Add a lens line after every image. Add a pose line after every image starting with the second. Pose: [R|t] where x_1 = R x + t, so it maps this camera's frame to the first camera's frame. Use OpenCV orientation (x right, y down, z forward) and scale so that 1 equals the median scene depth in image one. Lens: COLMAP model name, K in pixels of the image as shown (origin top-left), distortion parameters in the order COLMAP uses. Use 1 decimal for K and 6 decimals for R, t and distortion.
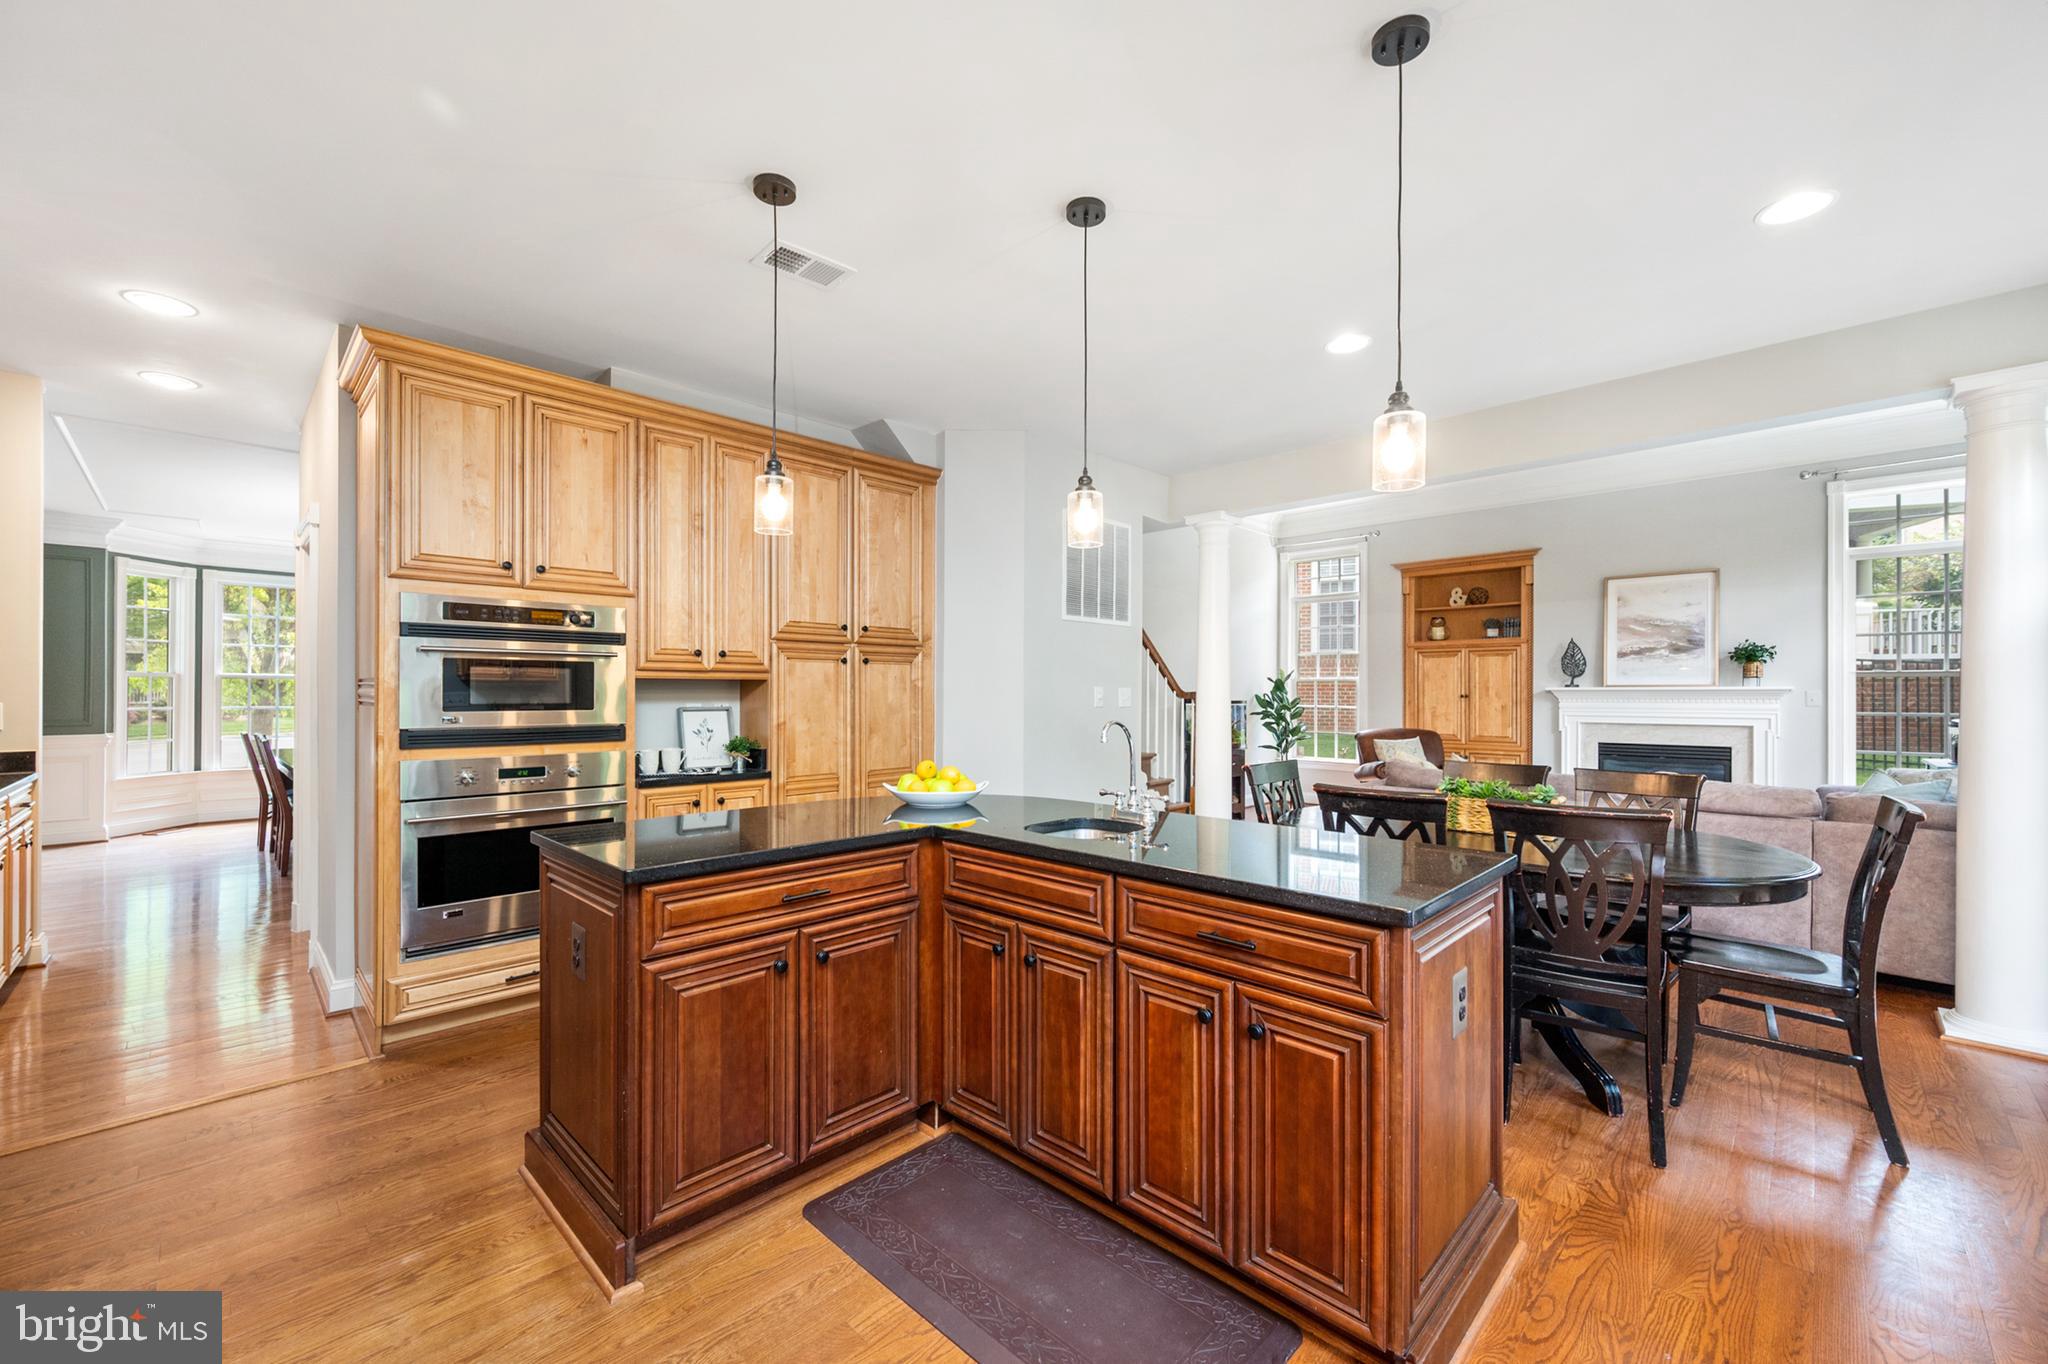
lens RADIAL K [[824.5, 0, 1023.8], [0, 824.5, 692.4], [0, 0, 1]] dist [-0.000980, 0.000148]
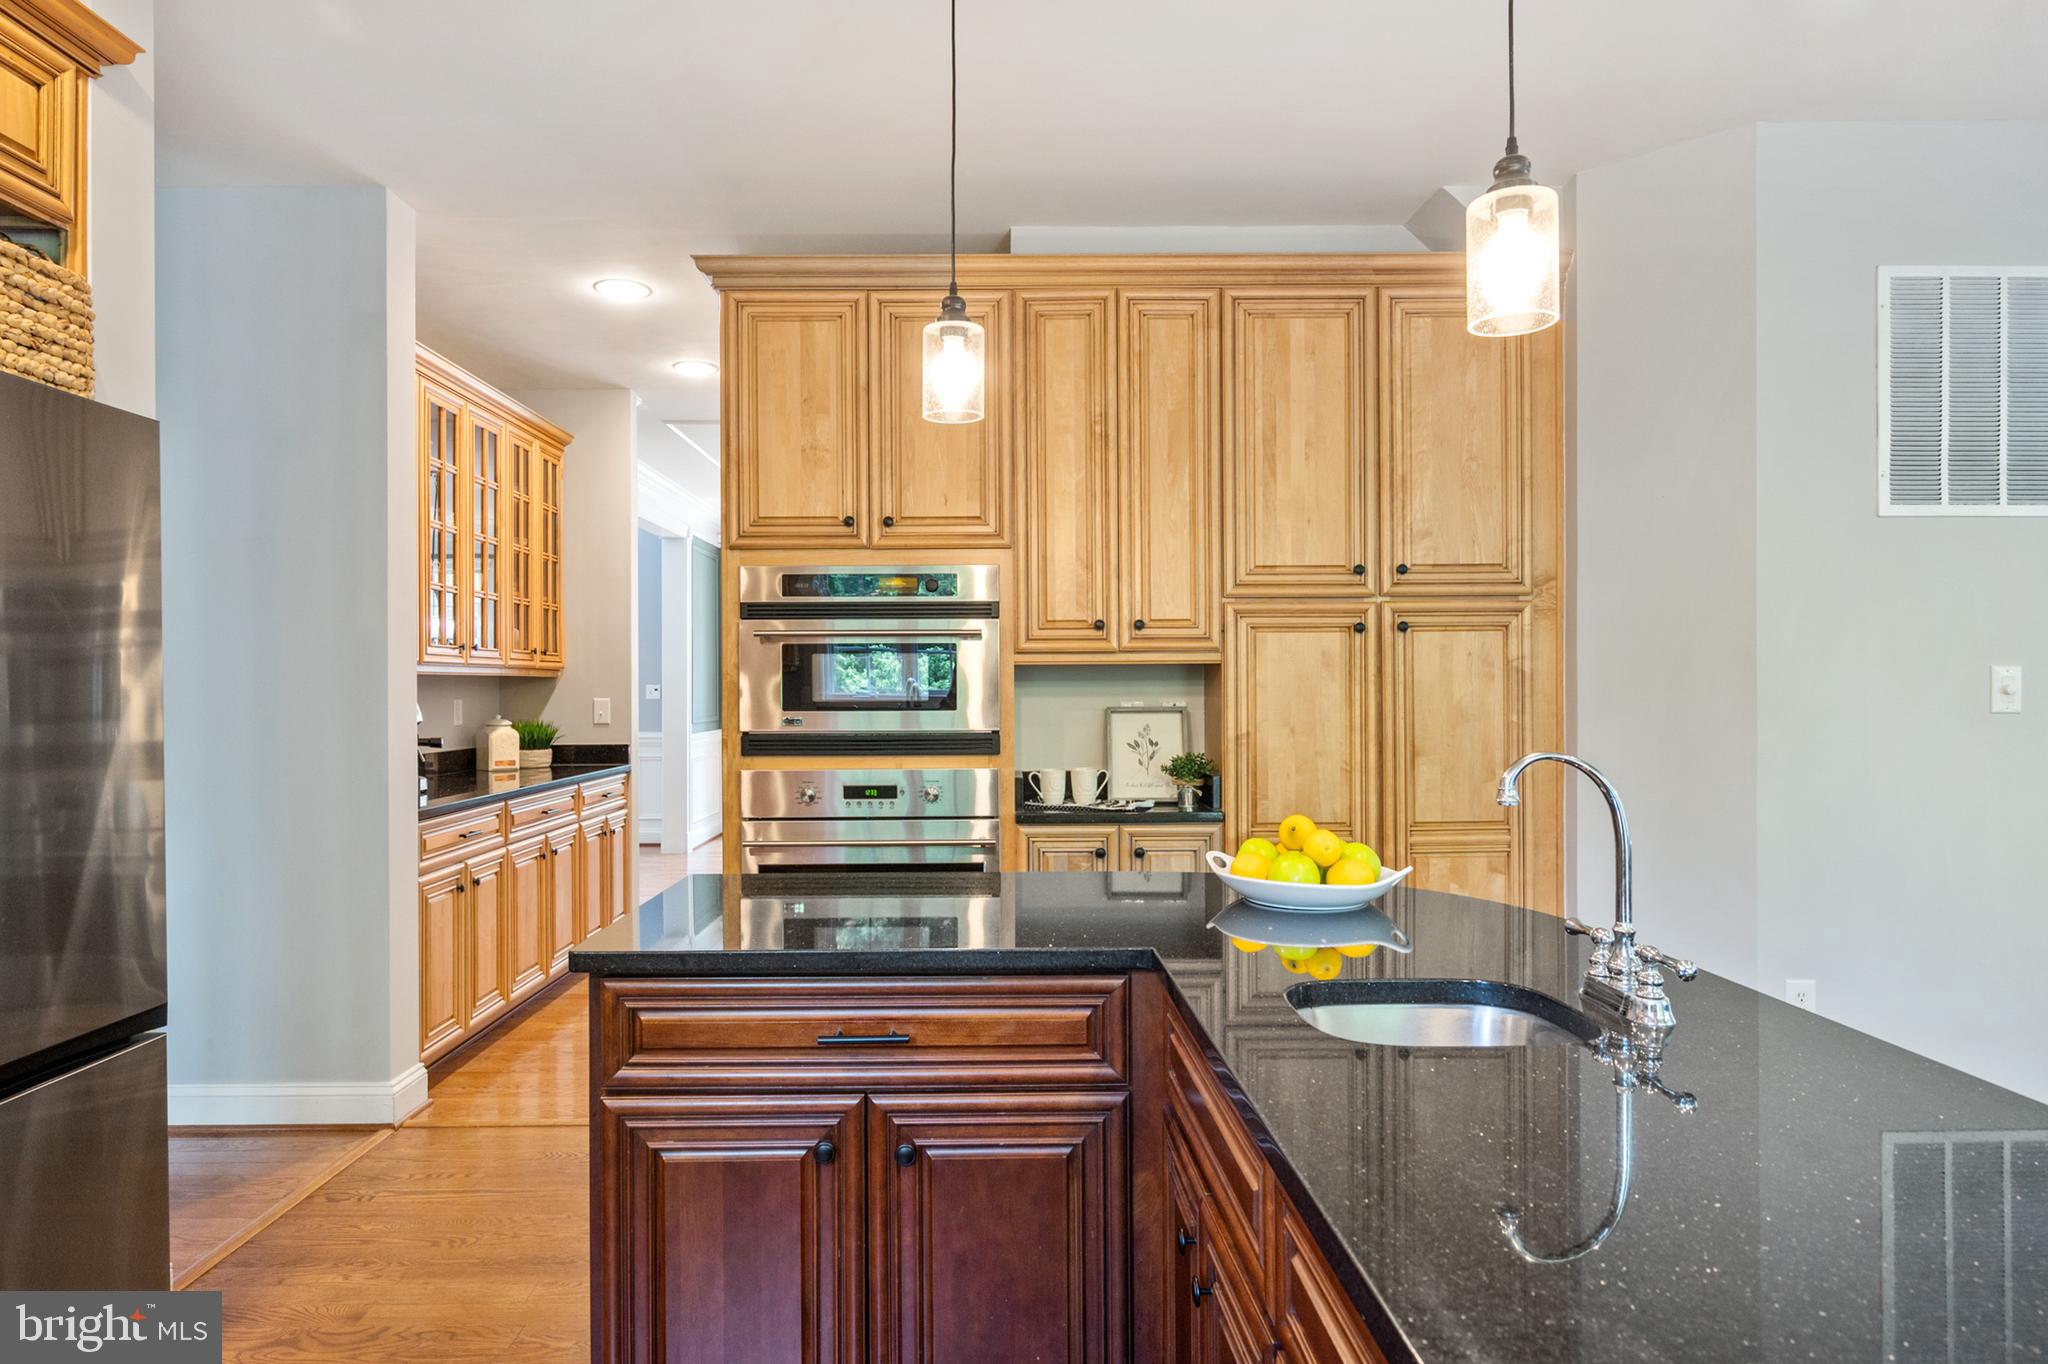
lens RADIAL K [[1192.4, 0, 1024.0], [0, 1192.4, 682.0], [0, 0, 1]] dist [0.002872, -0.000223]
pose [[0.705205, -0.006221, -0.708976, 0.245508], [0.006211, 0.999977, -0.002597, -0.000298], [0.708976, -0.002572, 0.705228, 0.297550]]
